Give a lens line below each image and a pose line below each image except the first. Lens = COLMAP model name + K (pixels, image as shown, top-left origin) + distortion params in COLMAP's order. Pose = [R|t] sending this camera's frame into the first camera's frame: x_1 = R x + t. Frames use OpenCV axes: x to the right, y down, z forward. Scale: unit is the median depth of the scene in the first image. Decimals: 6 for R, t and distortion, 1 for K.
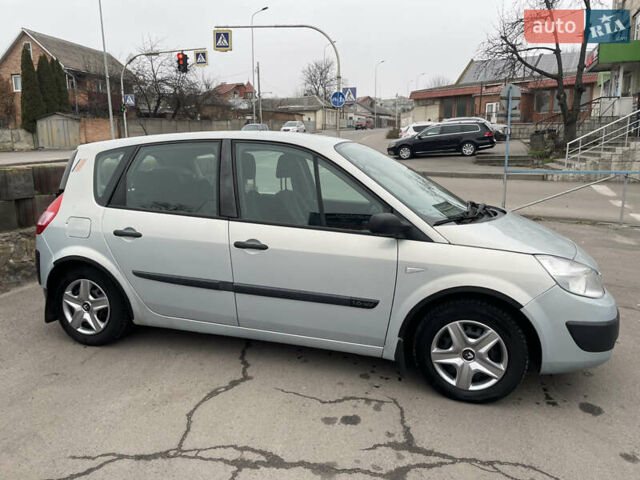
lens RADIAL K [[508.4, 0, 320.2], [0, 508.4, 241.8], [0, 0, 1]] dist [0.076726, -0.096650]
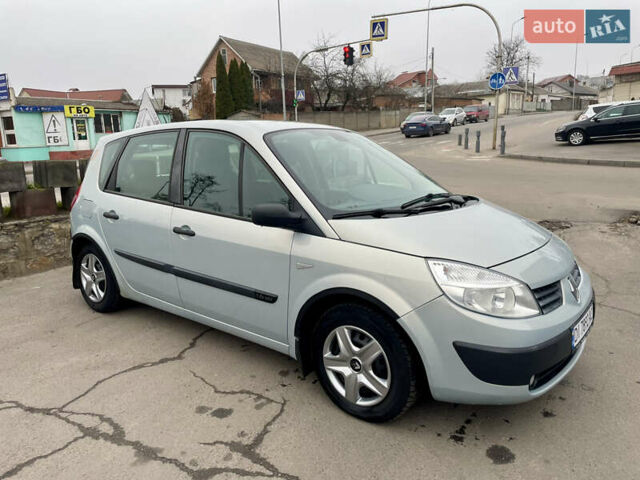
lens RADIAL K [[508.4, 0, 321.2], [0, 508.4, 241.6], [0, 0, 1]] dist [0.076726, -0.096650]
pose [[0.924433, 0.056514, -0.377134, 0.490992], [-0.049580, 0.998375, 0.028076, -0.014269], [0.378108, -0.007256, 0.925733, 0.137295]]
